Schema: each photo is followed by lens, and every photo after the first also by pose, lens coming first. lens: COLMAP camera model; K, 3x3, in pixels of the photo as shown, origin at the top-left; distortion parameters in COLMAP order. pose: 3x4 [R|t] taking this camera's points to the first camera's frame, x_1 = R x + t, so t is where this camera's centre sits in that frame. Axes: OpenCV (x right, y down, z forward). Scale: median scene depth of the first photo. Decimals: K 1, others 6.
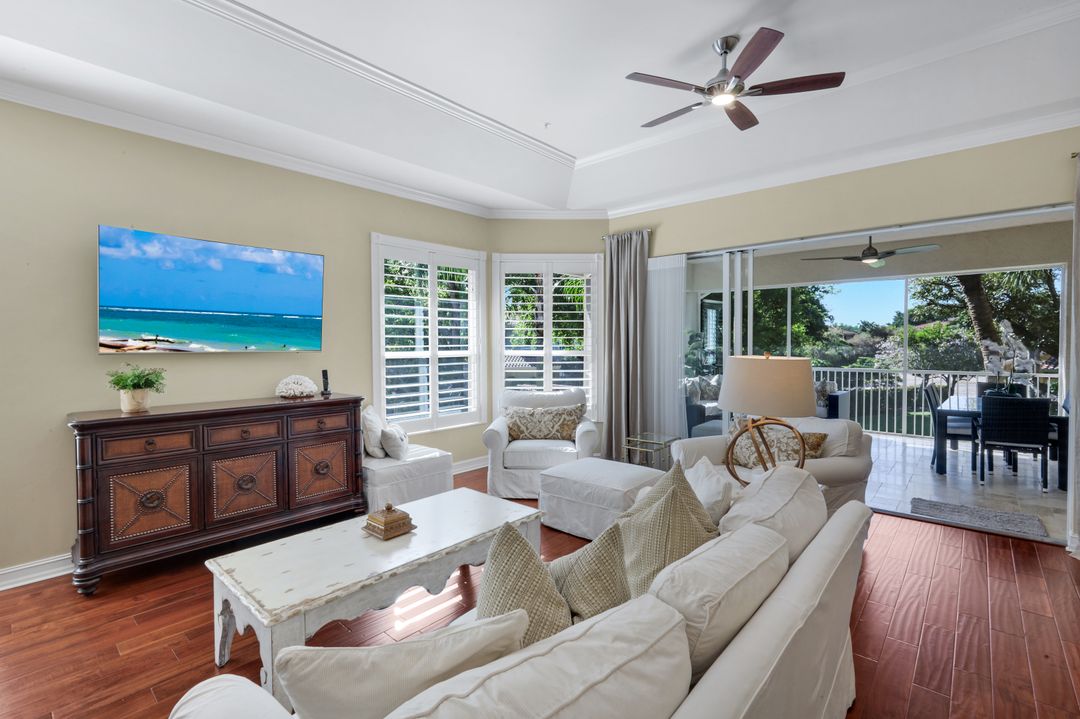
lens RADIAL K [[495.3, 0, 545.3], [0, 495.3, 353.0], [0, 0, 1]] dist [0.004271, 0.001549]
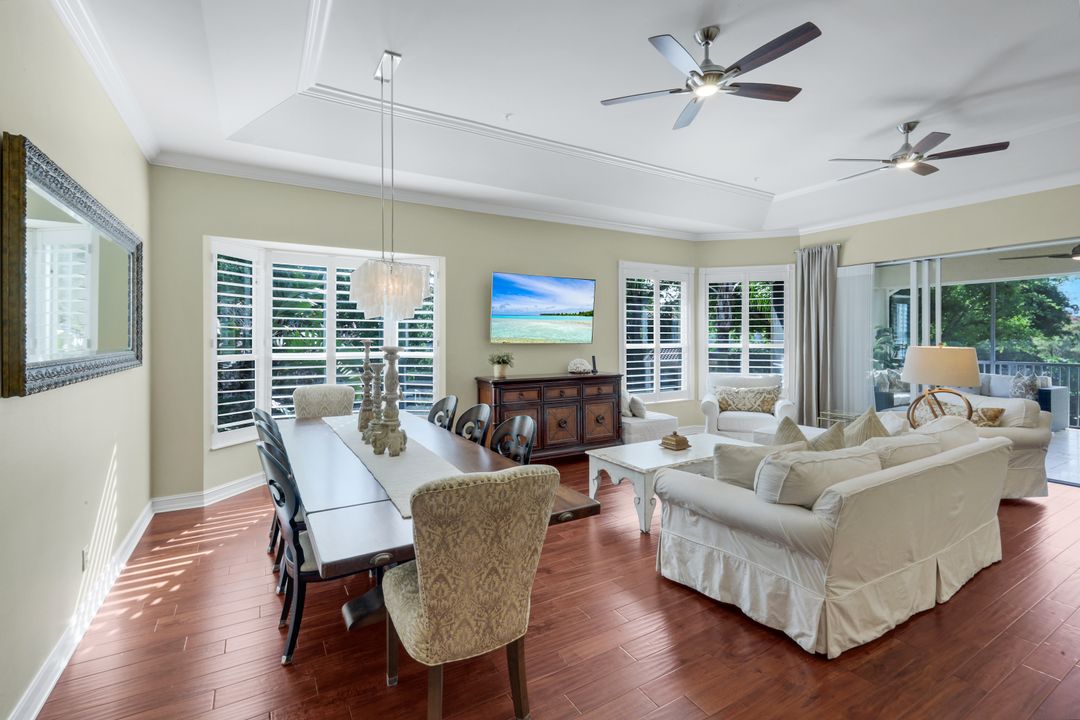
lens RADIAL K [[495.3, 0, 538.3], [0, 495.3, 339.6], [0, 0, 1]] dist [0.004271, 0.001549]
pose [[0.951236, 0.001777, -0.308460, -0.117528], [-0.006574, 0.999873, -0.014515, 0.006965], [0.308395, 0.015835, 0.951127, -0.388295]]
